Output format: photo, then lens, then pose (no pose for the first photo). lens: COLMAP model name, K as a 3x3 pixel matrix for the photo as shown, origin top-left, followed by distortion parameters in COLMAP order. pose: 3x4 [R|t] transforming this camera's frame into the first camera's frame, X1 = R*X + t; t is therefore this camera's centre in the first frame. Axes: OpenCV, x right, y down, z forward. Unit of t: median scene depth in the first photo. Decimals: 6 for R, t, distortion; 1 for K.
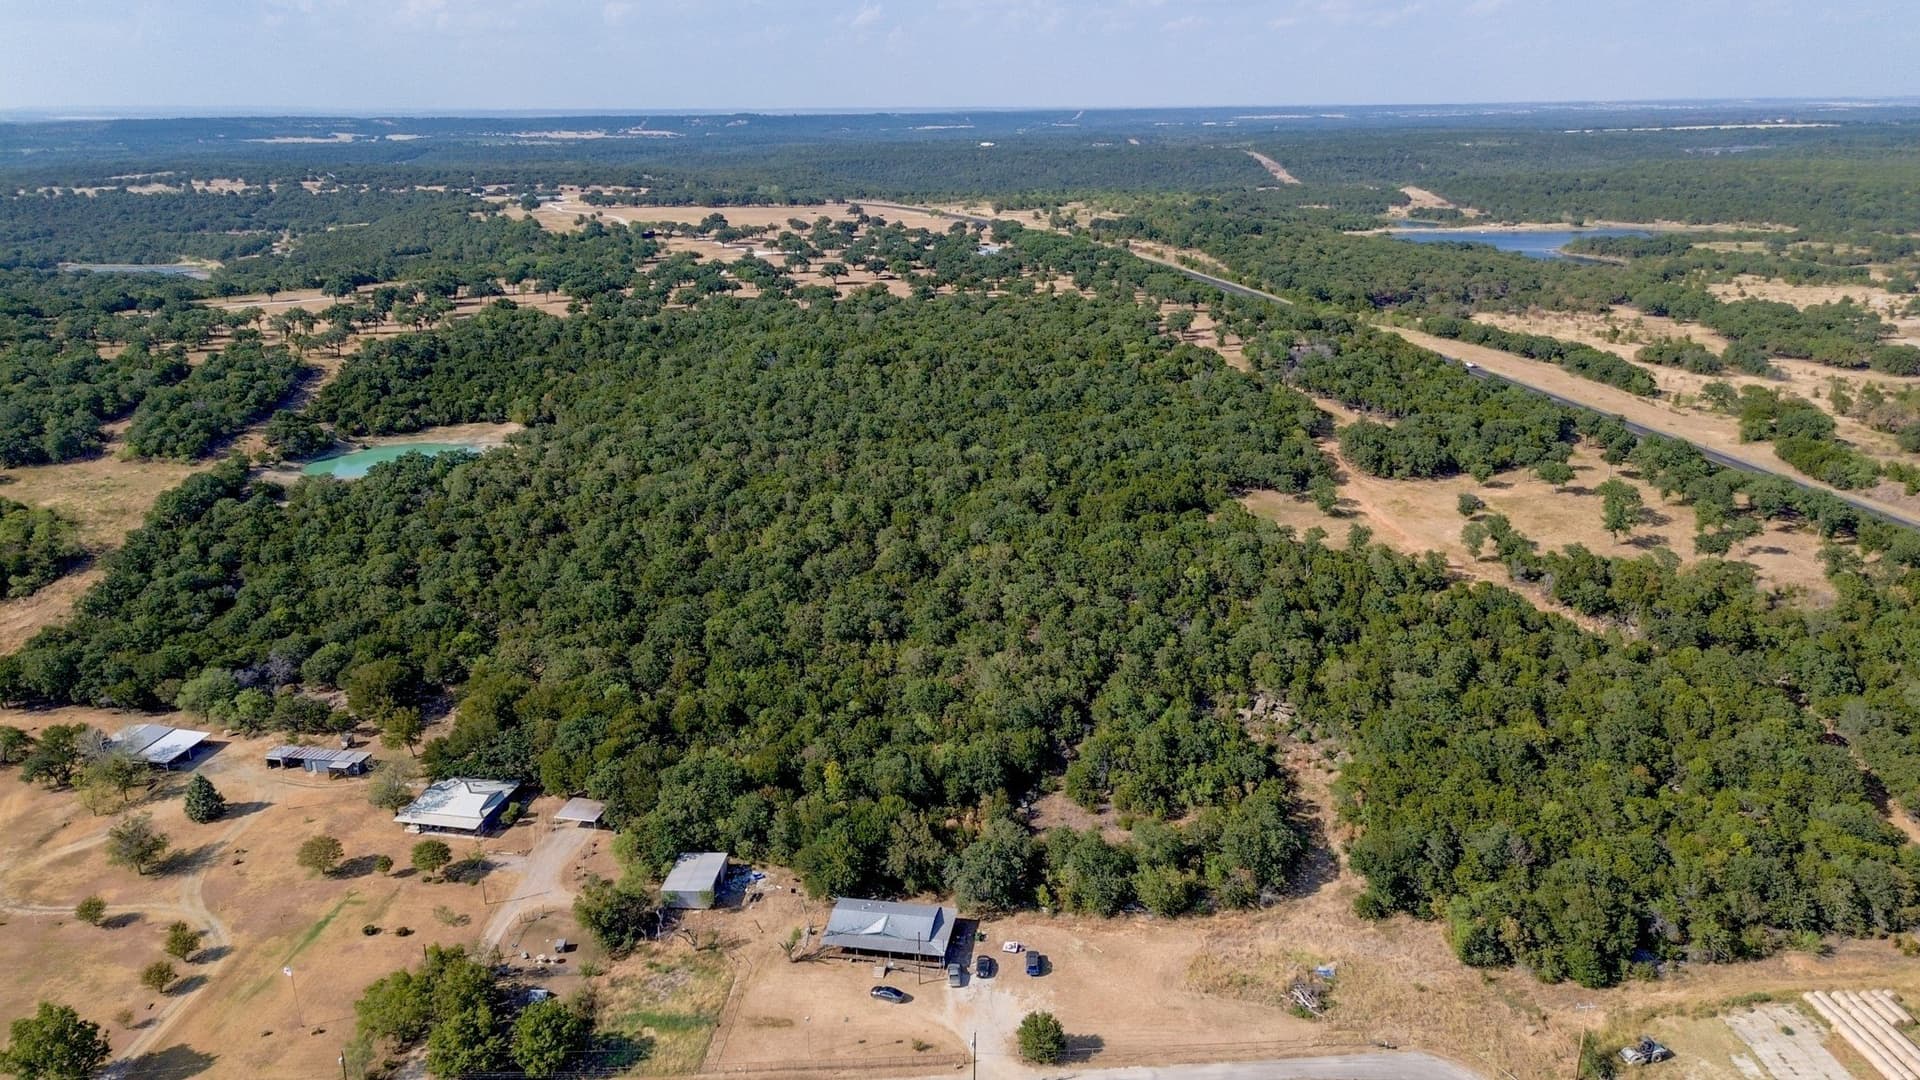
lens RADIAL K [[1352.0, 0, 960.0], [0, 1352.0, 540.0], [0, 0, 1]] dist [0.057173, -0.052524]
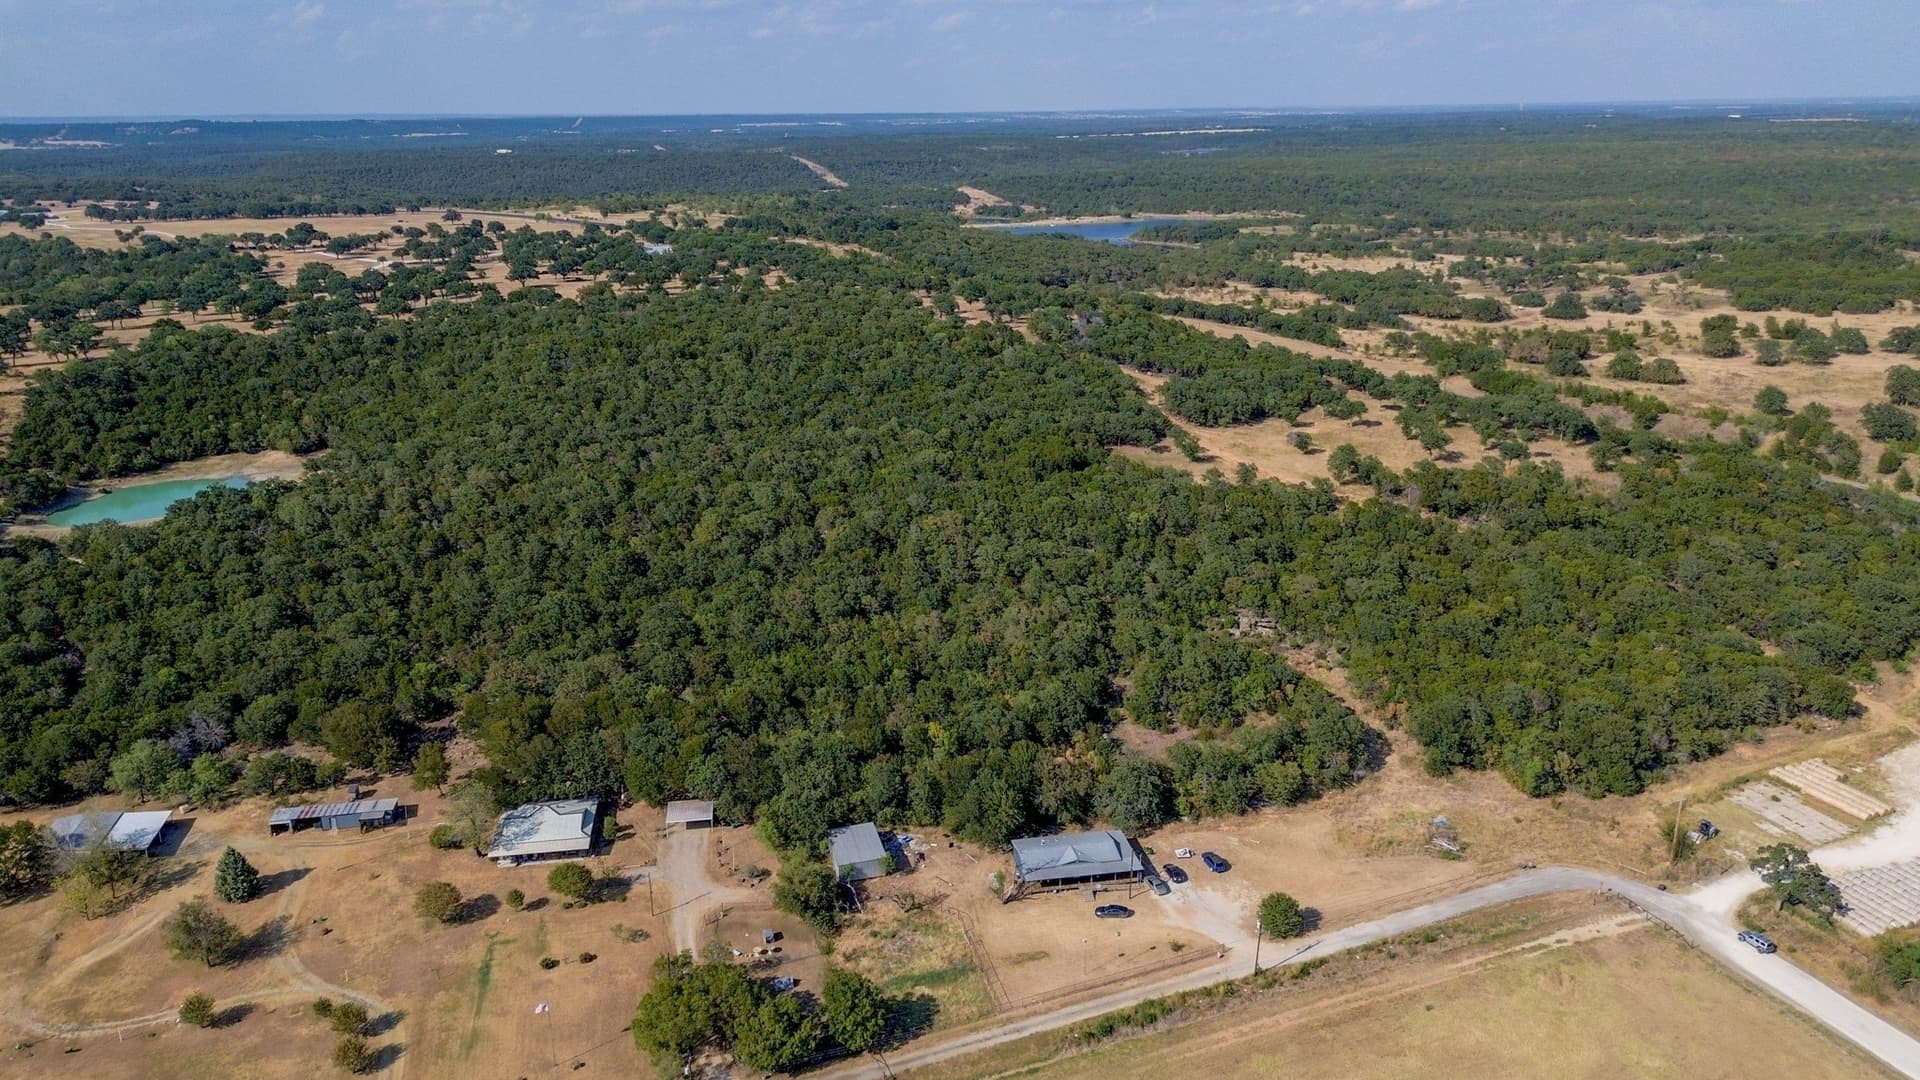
lens RADIAL K [[1352.0, 0, 960.0], [0, 1352.0, 540.0], [0, 0, 1]] dist [0.057173, -0.052524]
pose [[0.939973, -0.105514, 0.324526, -0.357436], [0.107201, 0.994156, 0.012730, 0.014823], [-0.323973, 0.022824, 0.945791, 0.023735]]
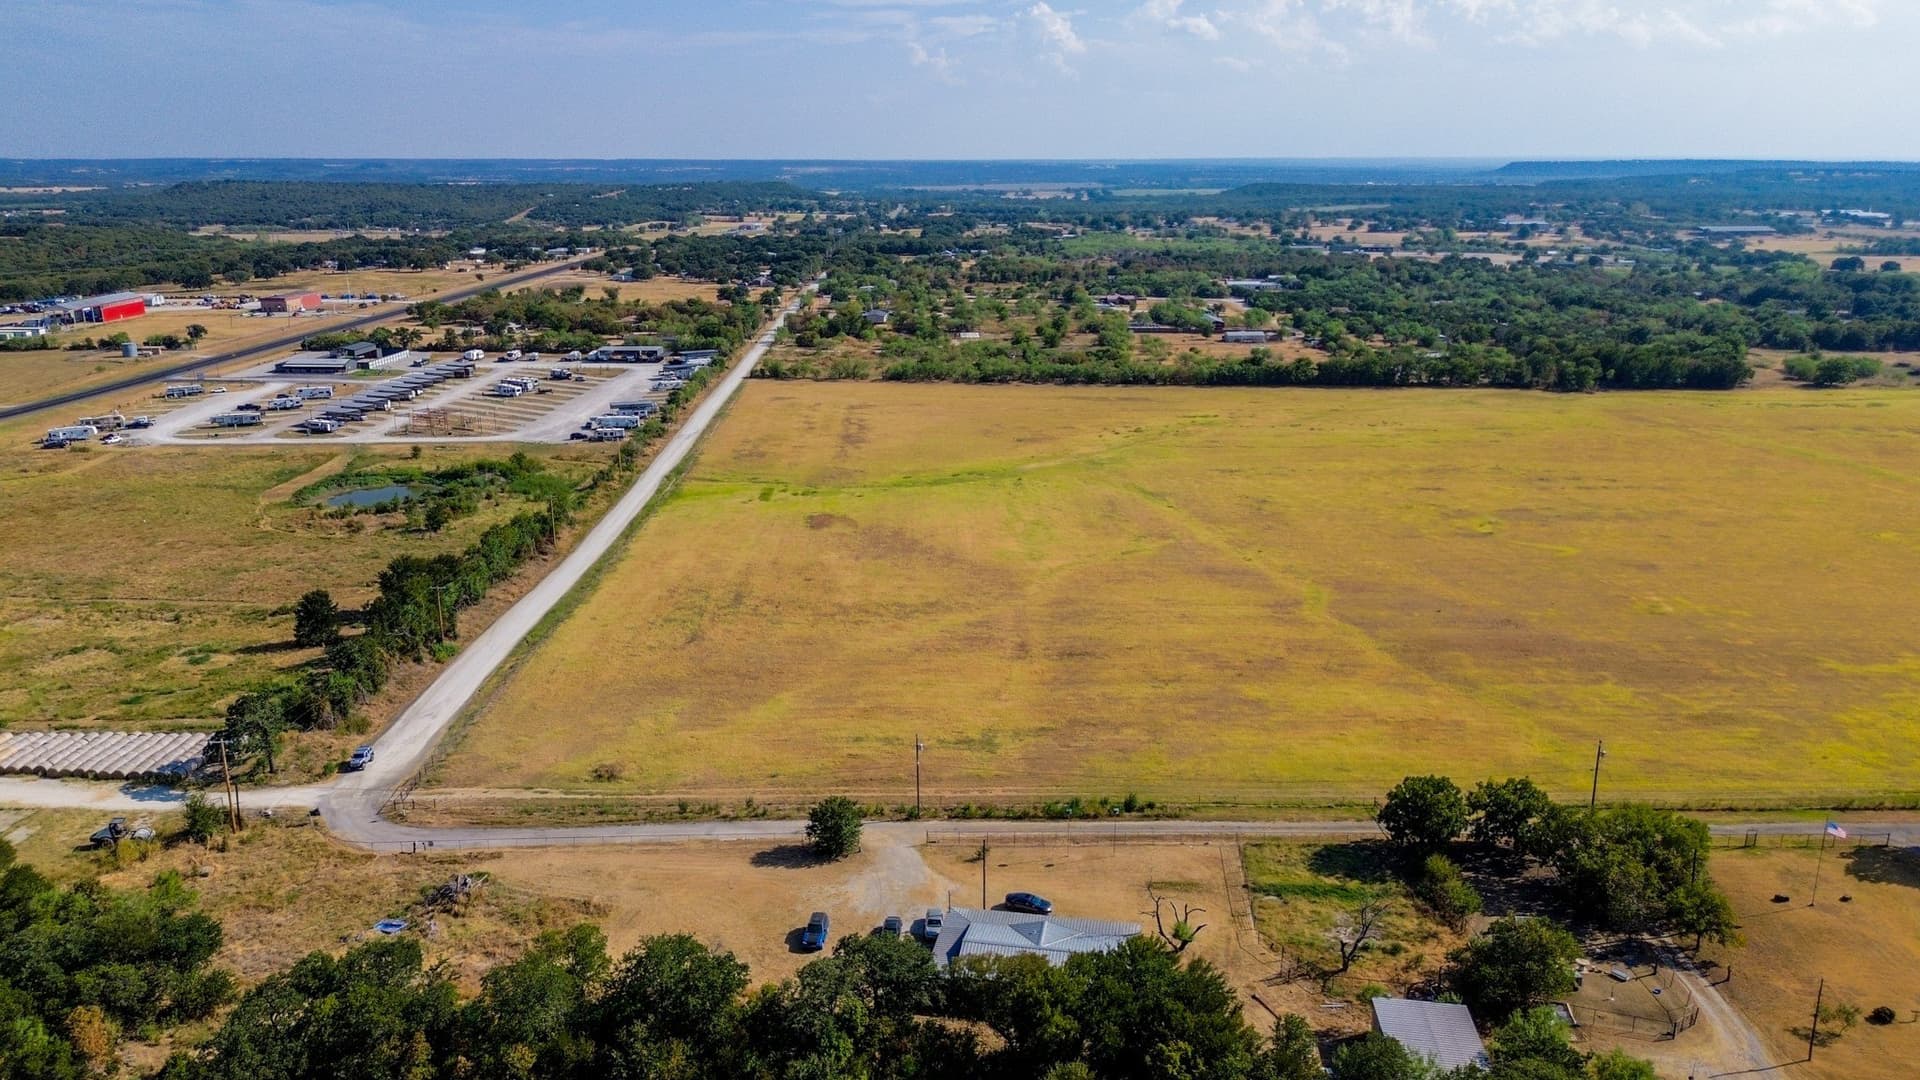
lens RADIAL K [[1352.0, 0, 960.0], [0, 1352.0, 540.0], [0, 0, 1]] dist [0.057173, -0.052524]
pose [[-0.999854, 0.001565, 0.017017, -0.022275], [0.010689, 0.834255, 0.551276, -0.169332], [-0.013334, 0.551377, -0.834149, 1.120484]]
